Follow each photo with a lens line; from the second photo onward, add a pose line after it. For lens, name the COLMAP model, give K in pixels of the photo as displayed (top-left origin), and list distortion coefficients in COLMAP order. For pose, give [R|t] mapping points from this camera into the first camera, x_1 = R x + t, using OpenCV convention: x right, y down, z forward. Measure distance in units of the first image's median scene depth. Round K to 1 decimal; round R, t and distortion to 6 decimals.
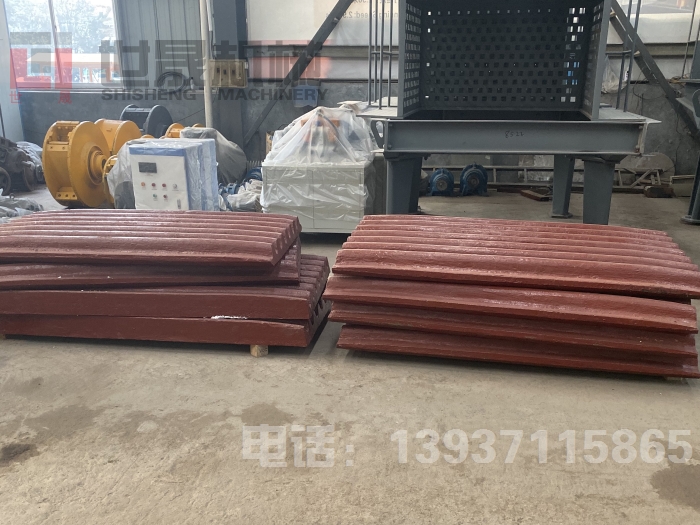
lens RADIAL K [[667.7, 0, 383.8], [0, 667.7, 262.1], [0, 0, 1]] dist [0.083636, -0.004247]
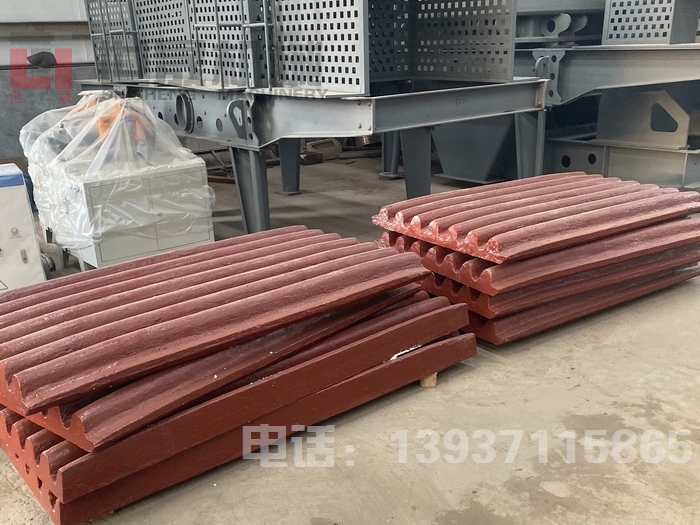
lens RADIAL K [[667.7, 0, 383.8], [0, 667.7, 262.1], [0, 0, 1]] dist [0.083636, -0.004247]
pose [[0.726791, -0.244262, 0.641959, -0.481632], [0.224589, 0.967767, 0.113962, -0.077970], [-0.649103, 0.061350, 0.758223, 0.259724]]
